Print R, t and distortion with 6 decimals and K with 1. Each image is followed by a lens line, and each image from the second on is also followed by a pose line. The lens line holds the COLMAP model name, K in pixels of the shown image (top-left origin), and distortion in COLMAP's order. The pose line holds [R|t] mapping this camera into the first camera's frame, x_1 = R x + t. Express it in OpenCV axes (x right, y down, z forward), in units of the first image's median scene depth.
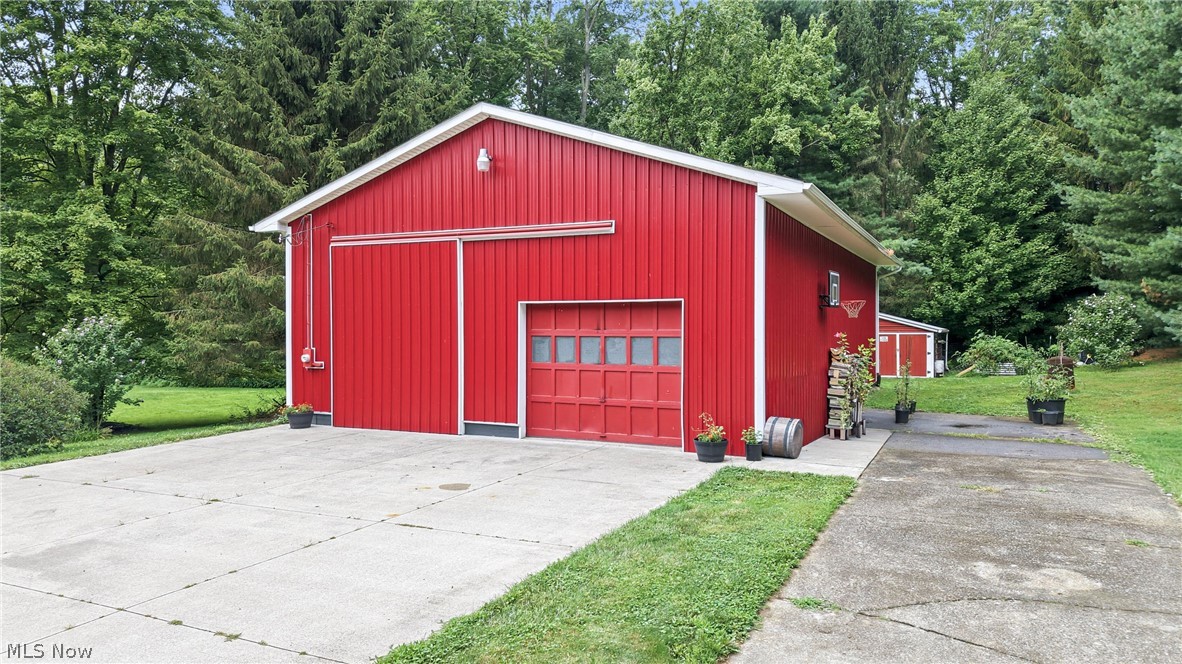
lens RADIAL K [[796.3, 0, 591.0], [0, 796.3, 332.0], [0, 0, 1]] dist [0.009549, -0.000572]
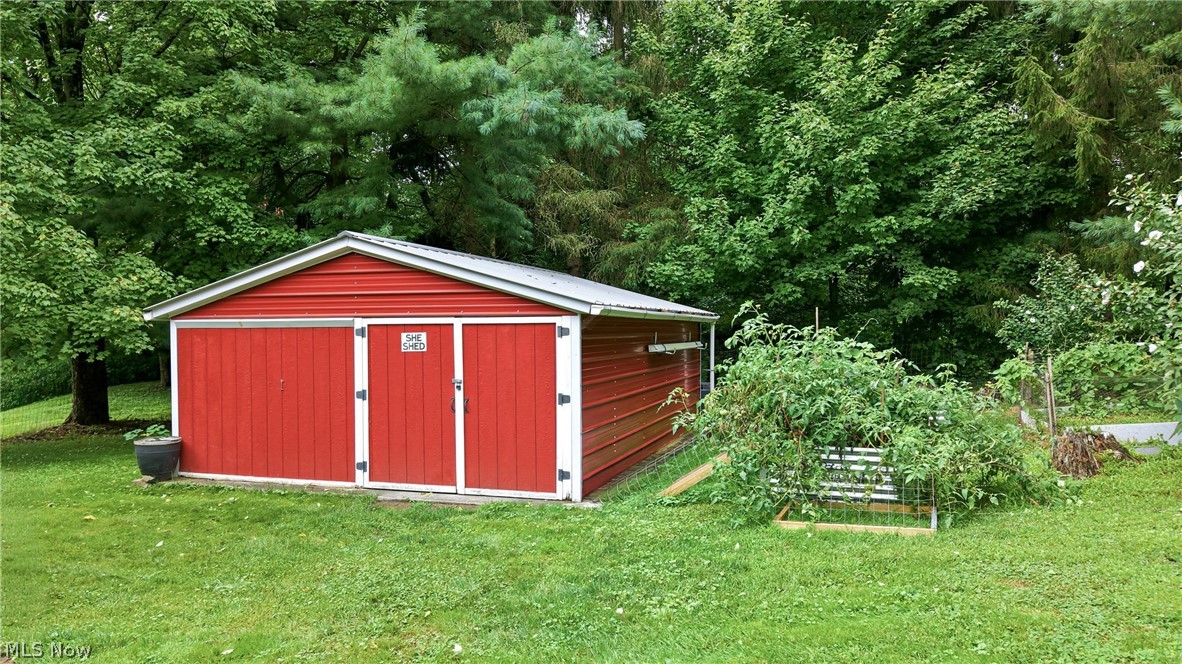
lens RADIAL K [[796.3, 0, 591.0], [0, 796.3, 332.0], [0, 0, 1]] dist [0.009549, -0.000572]
pose [[0.990468, -0.002907, 0.137711, 0.341397], [0.002825, 0.999996, 0.000792, 0.004888], [-0.137713, -0.000395, 0.990472, 0.647191]]
